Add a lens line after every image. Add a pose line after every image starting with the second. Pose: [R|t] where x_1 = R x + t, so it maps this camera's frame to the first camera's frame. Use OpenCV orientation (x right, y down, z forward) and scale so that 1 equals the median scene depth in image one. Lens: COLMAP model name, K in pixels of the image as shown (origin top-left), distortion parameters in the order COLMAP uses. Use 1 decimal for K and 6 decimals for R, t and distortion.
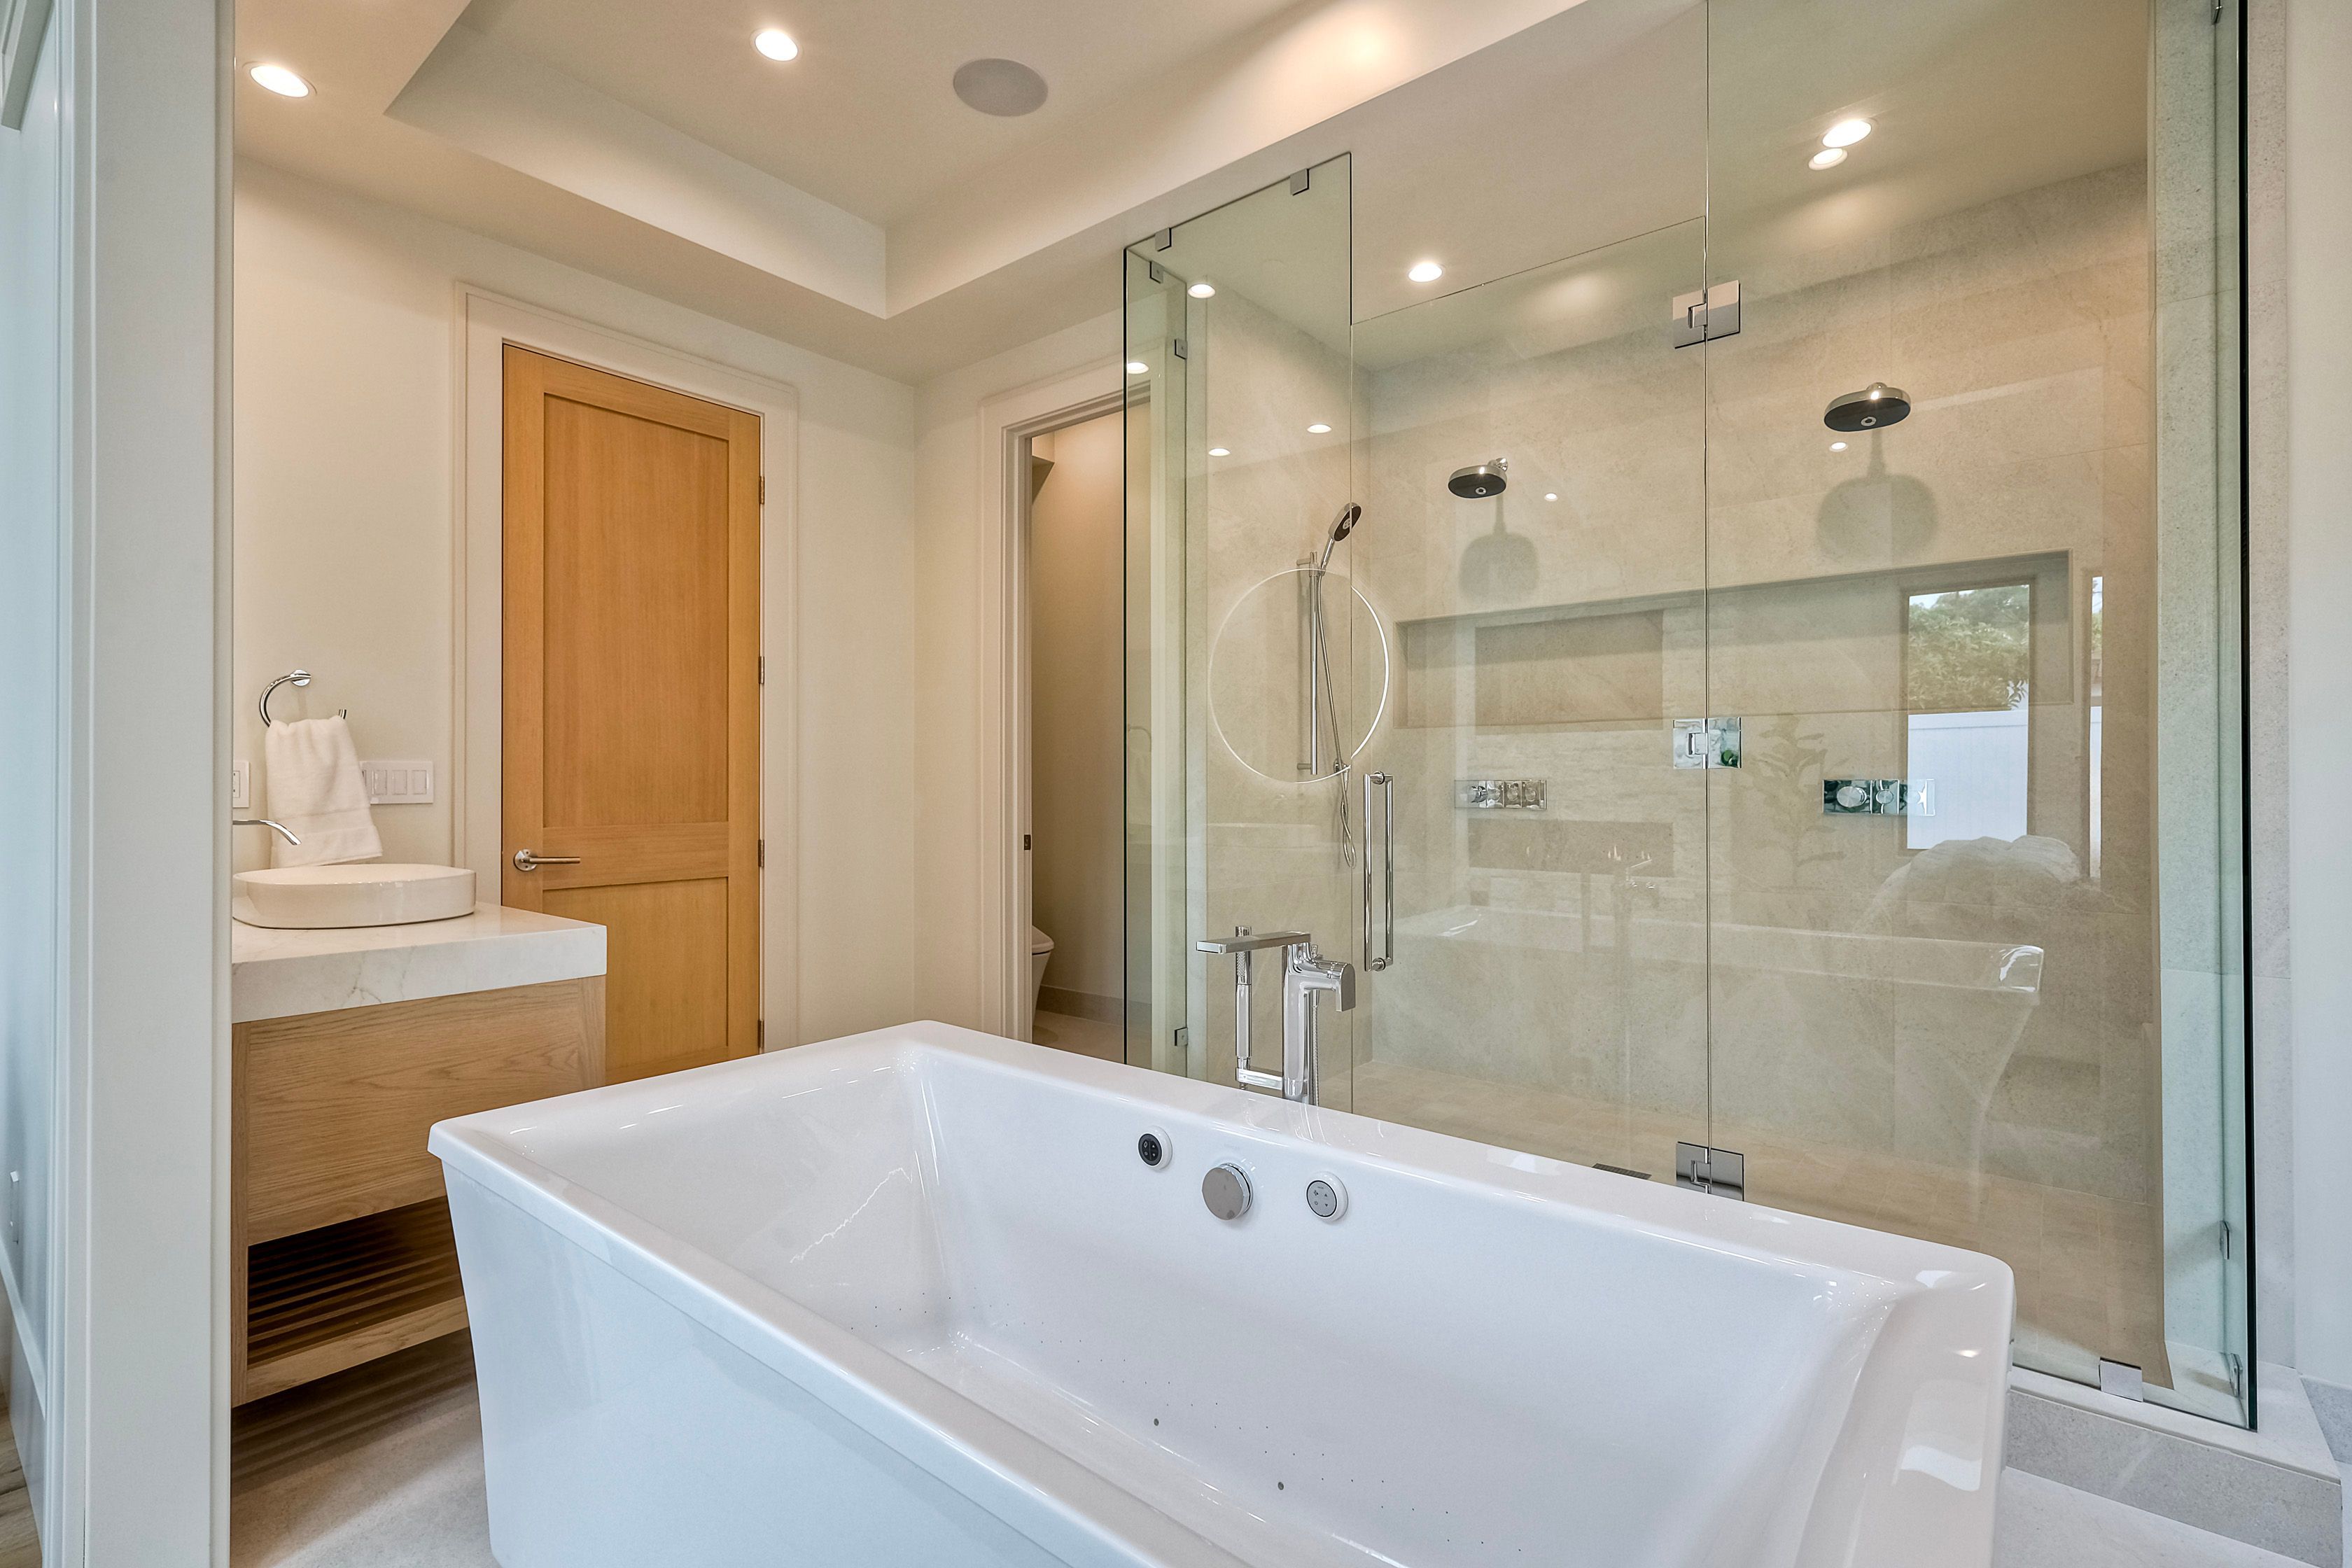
lens RADIAL K [[1066.3, 0, 1187.7], [0, 1066.3, 776.7], [0, 0, 1]] dist [0.001040, 0.000021]
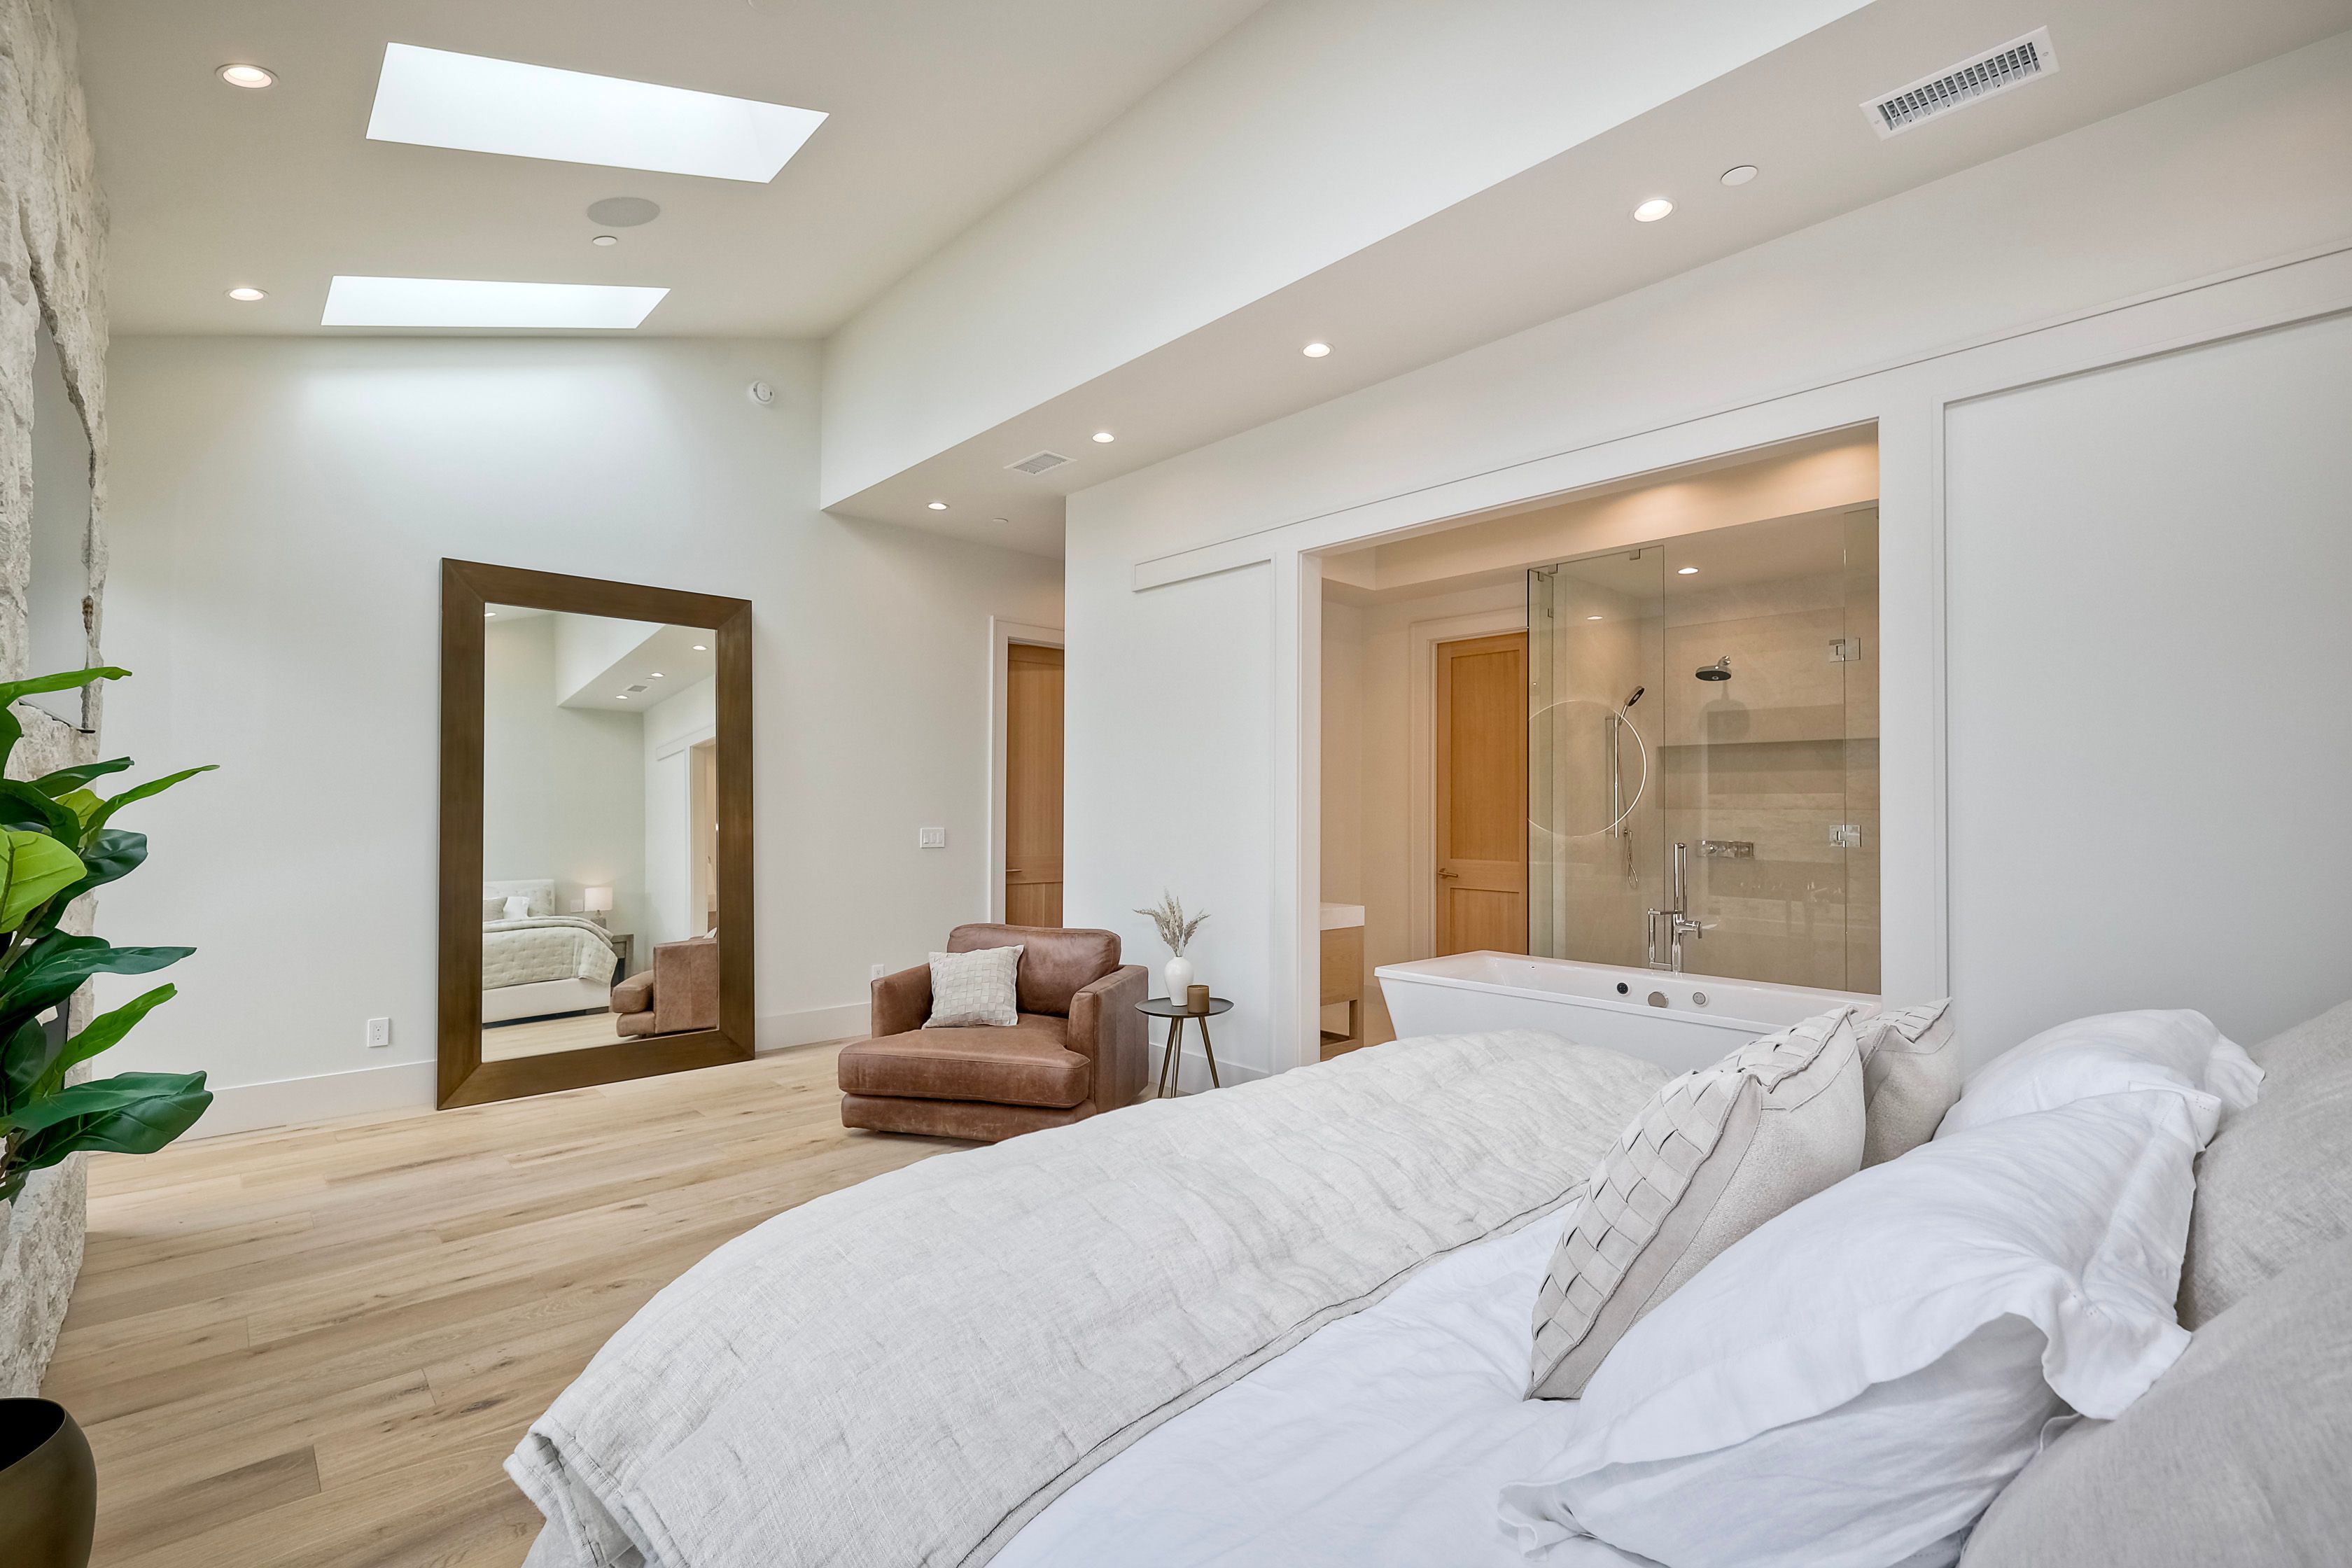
lens RADIAL K [[1036.8, 0, 1172.5], [0, 1036.8, 796.6], [0, 0, 1]] dist [0.012812, -0.000017]
pose [[0.989802, 0.004007, -0.142394, -0.392531], [-0.005171, 0.999956, -0.007811, -0.056152], [0.142356, 0.008468, 0.989779, -0.885877]]
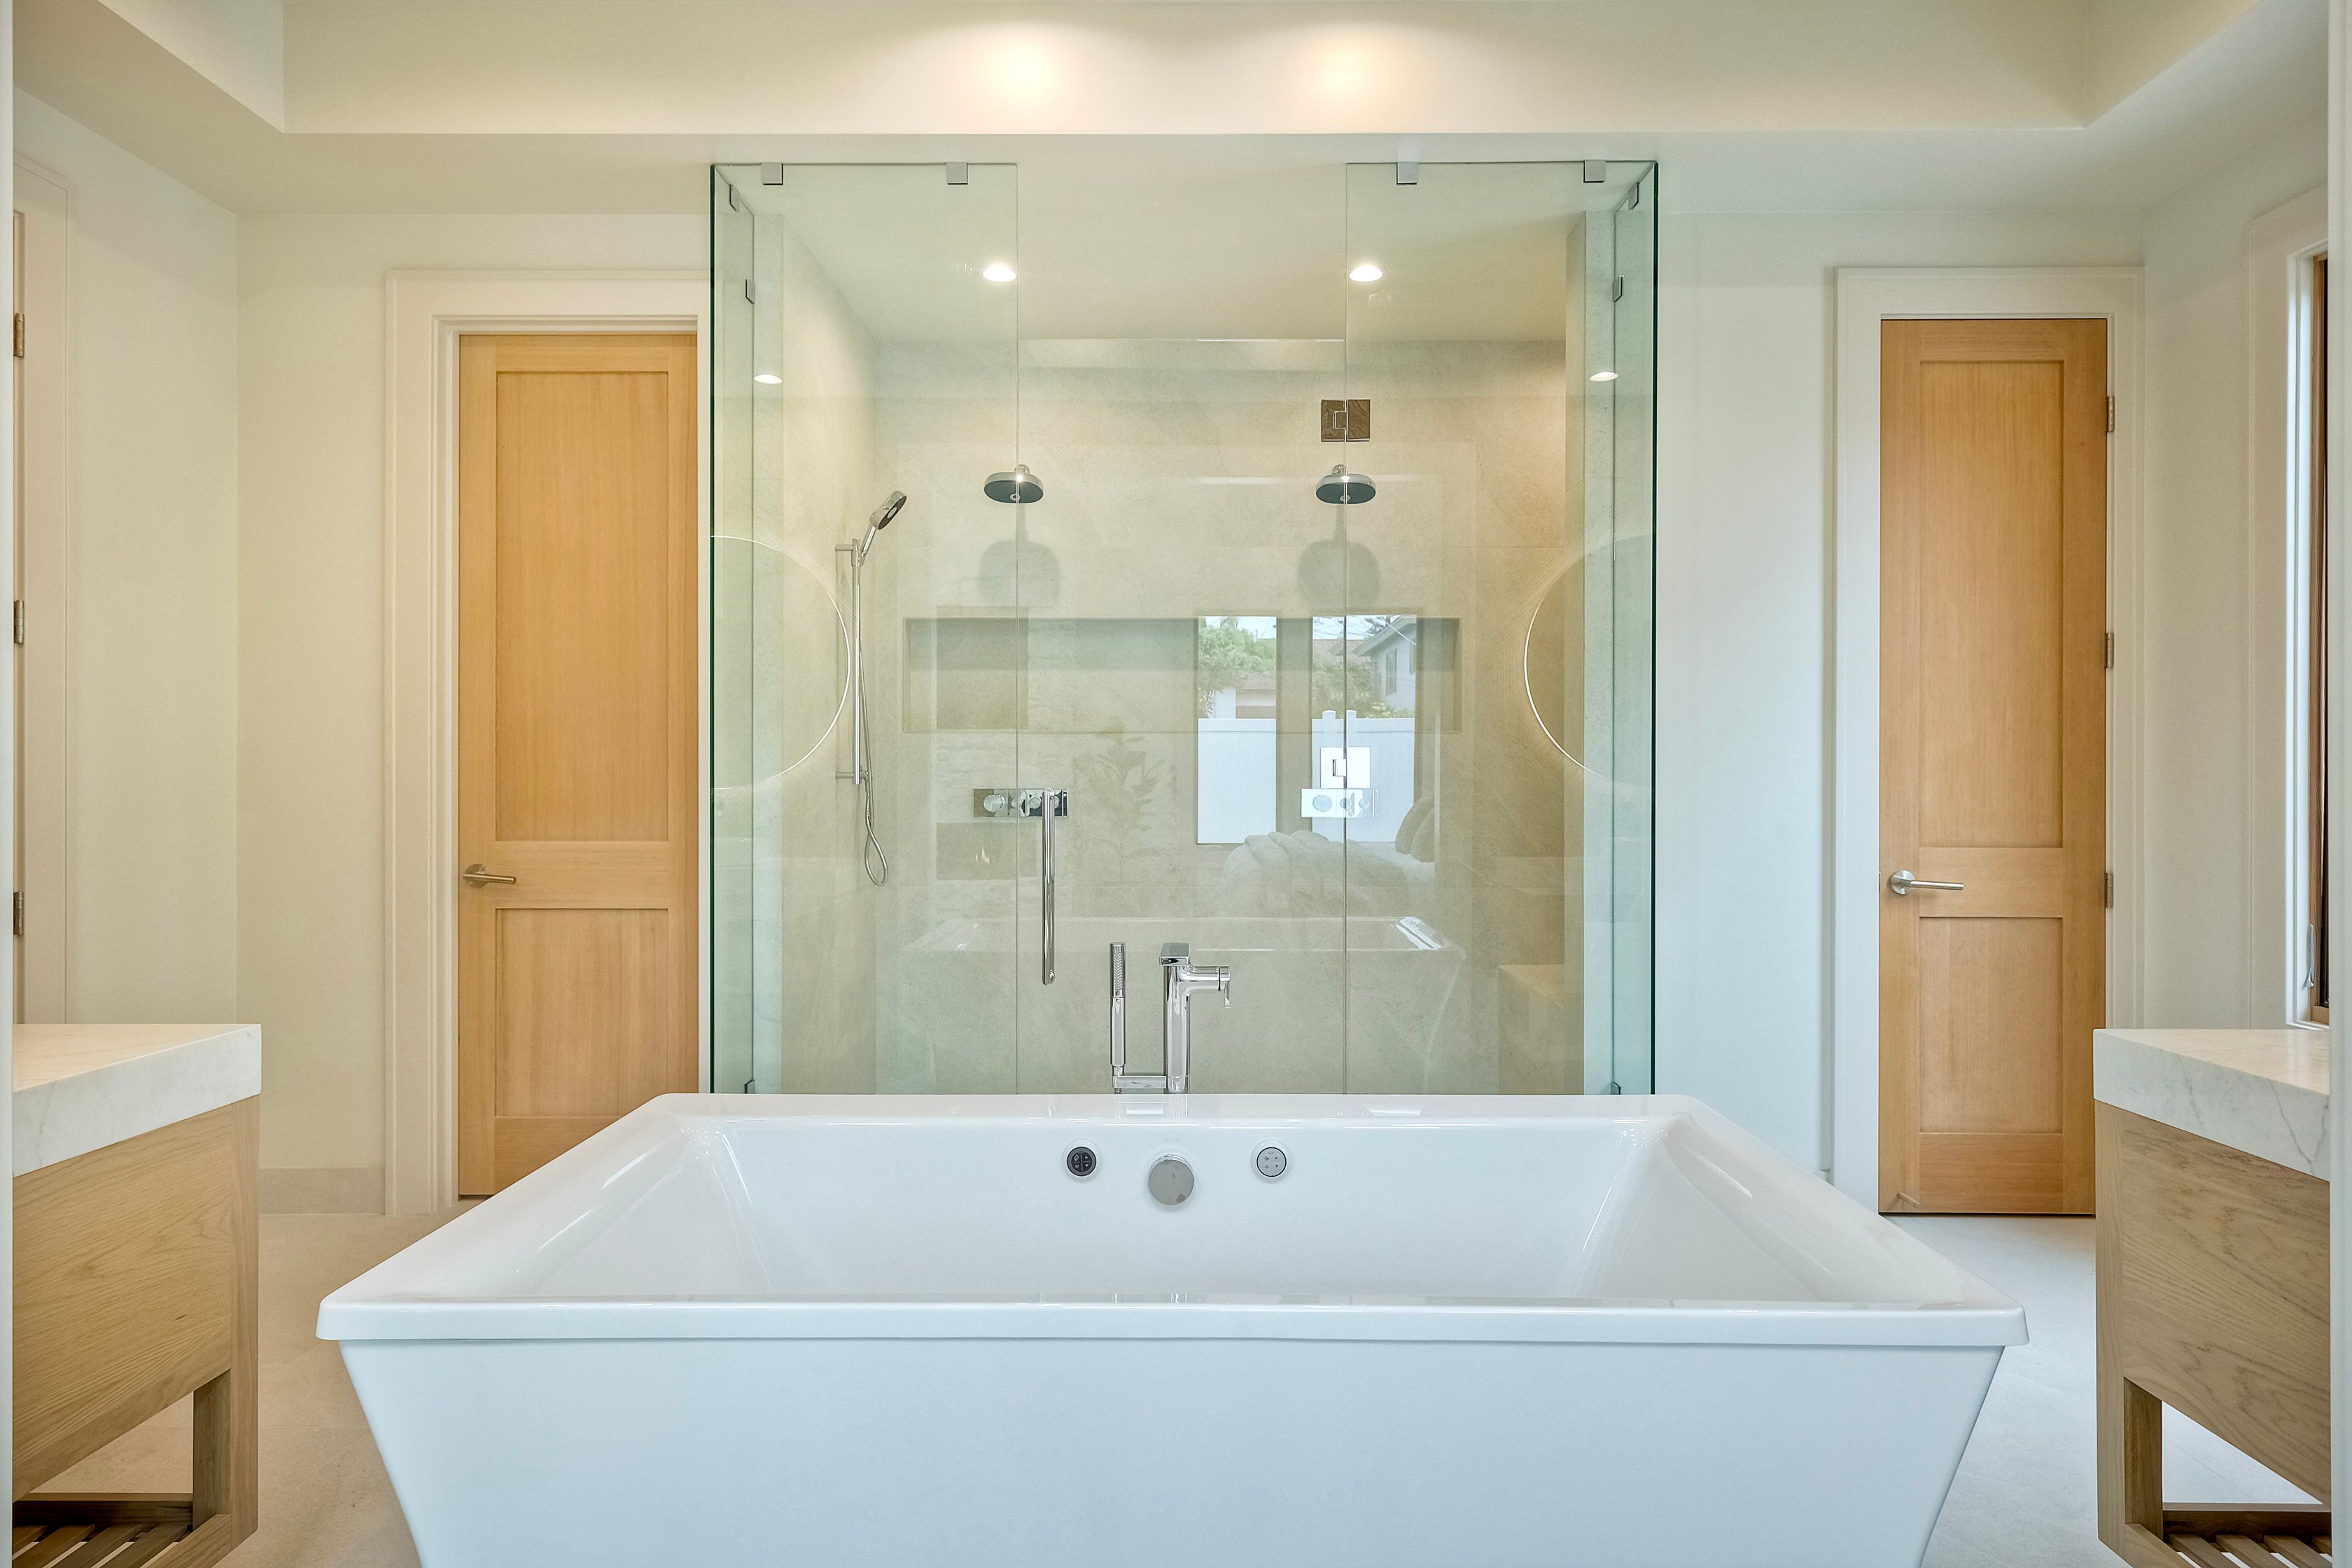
lens RADIAL K [[1265.9, 0, 1178.2], [0, 1265.9, 768.1], [0, 0, 1]] dist [0.002745, 0.000384]
pose [[0.777255, 0.004294, 0.629171, -0.366482], [-0.005246, 0.999986, -0.000343, -0.017953], [-0.629164, -0.003034, 0.777267, -0.011958]]
